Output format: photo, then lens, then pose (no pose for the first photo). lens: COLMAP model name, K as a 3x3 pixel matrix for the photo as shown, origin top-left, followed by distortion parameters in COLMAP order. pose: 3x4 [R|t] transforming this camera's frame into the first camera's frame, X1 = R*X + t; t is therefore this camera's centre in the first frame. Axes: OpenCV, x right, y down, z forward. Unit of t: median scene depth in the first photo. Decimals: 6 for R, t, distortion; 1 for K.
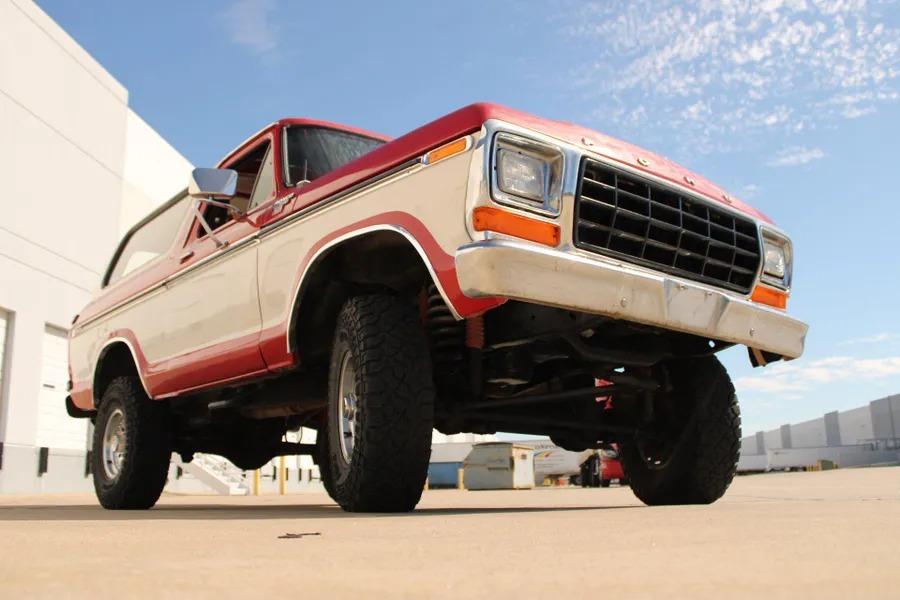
lens RADIAL K [[858.3, 0, 441.8], [0, 858.3, 283.8], [0, 0, 1]] dist [-0.155316, 0.156886]
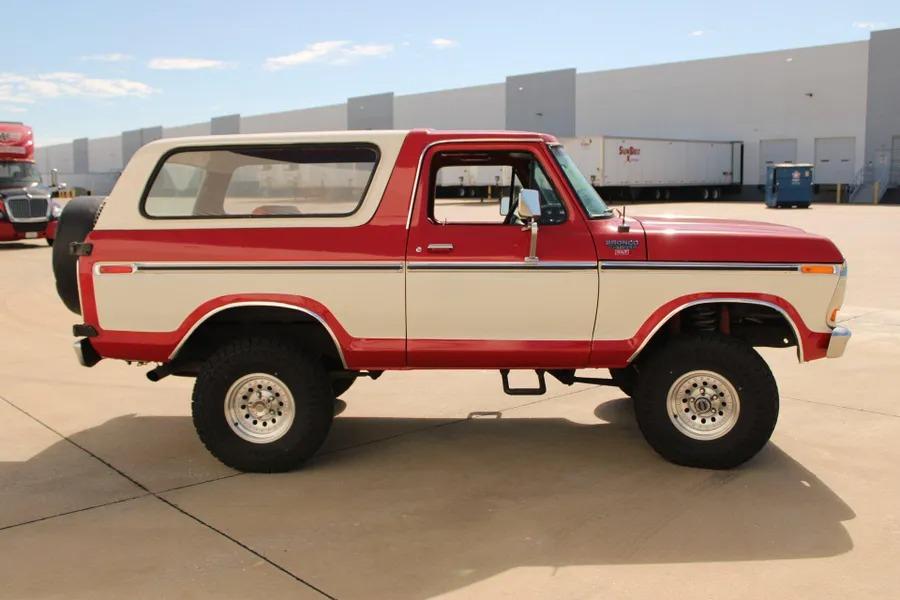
lens RADIAL K [[878.7, 0, 439.4], [0, 878.7, 302.2], [0, 0, 1]] dist [-0.123682, 0.110122]
pose [[0.645994, -0.080113, 0.759127, -1.018325], [-0.192213, 0.945362, 0.263334, -0.227706], [-0.738746, -0.316026, 0.595300, 0.295412]]
